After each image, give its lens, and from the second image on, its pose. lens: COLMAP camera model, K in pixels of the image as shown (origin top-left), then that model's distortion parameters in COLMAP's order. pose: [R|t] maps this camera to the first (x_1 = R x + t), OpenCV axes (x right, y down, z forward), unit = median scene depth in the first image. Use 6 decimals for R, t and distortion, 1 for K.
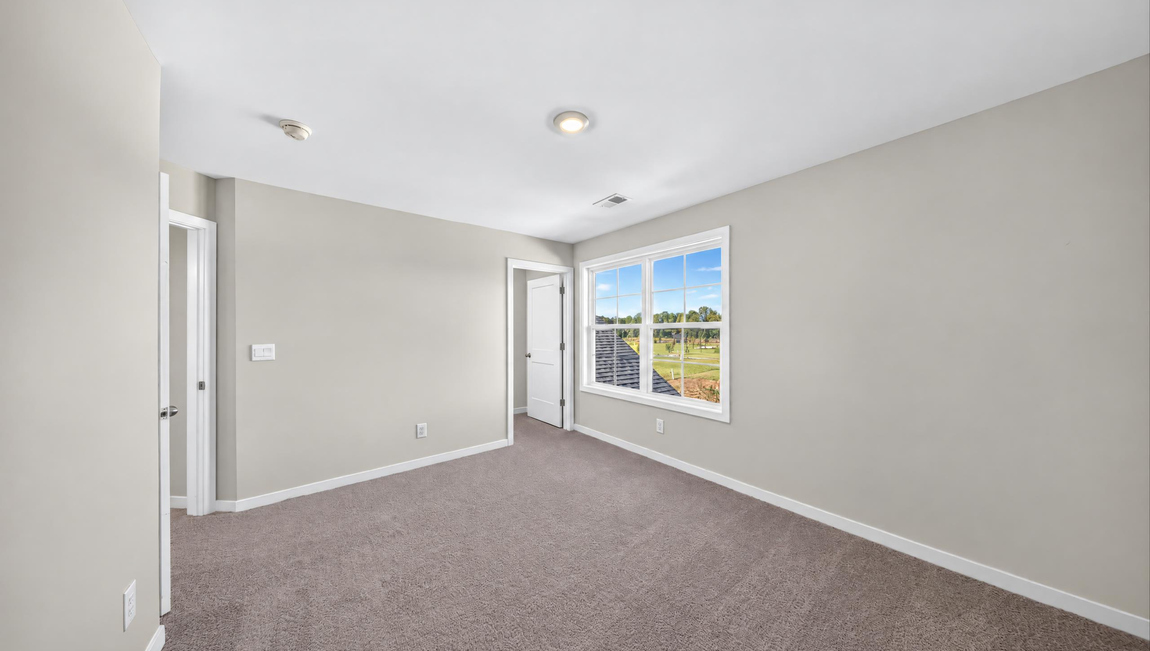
lens RADIAL K [[335.2, 0, 568.5], [0, 335.2, 327.1], [0, 0, 1]] dist [0.003768, -0.000614]
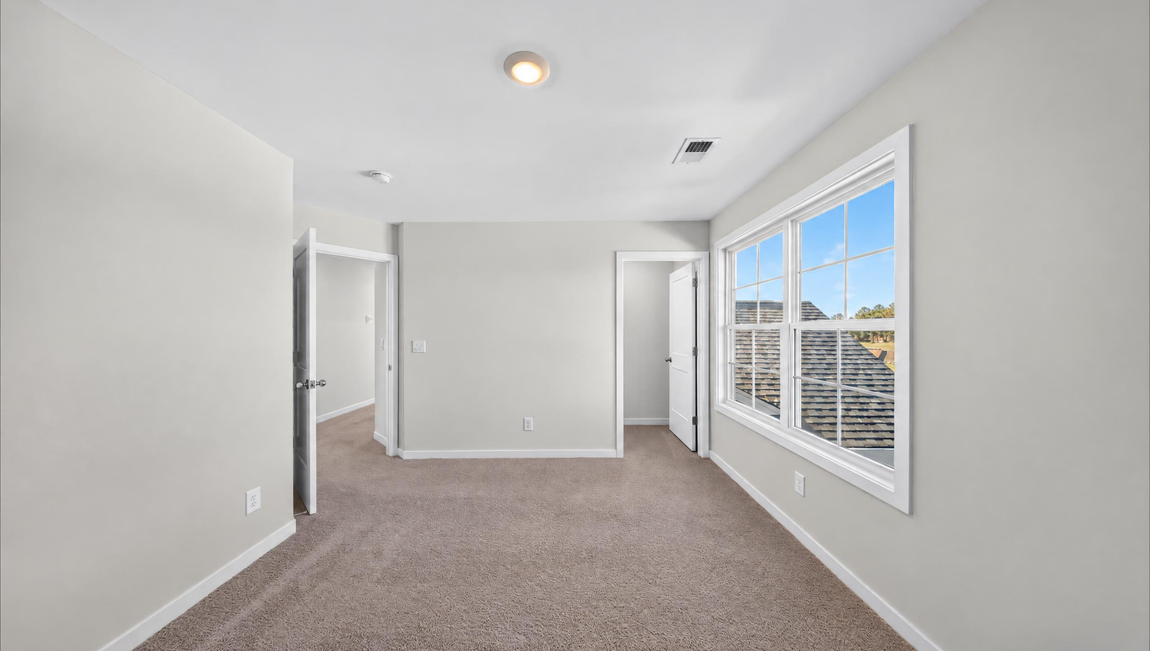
lens RADIAL K [[335.2, 0, 571.8], [0, 335.2, 327.9], [0, 0, 1]] dist [0.003768, -0.000614]
pose [[0.789786, -0.000939, -0.613382, 0.279259], [0.002353, 0.999996, 0.001499, -0.000128], [0.613378, -0.002627, 0.789785, 0.205752]]
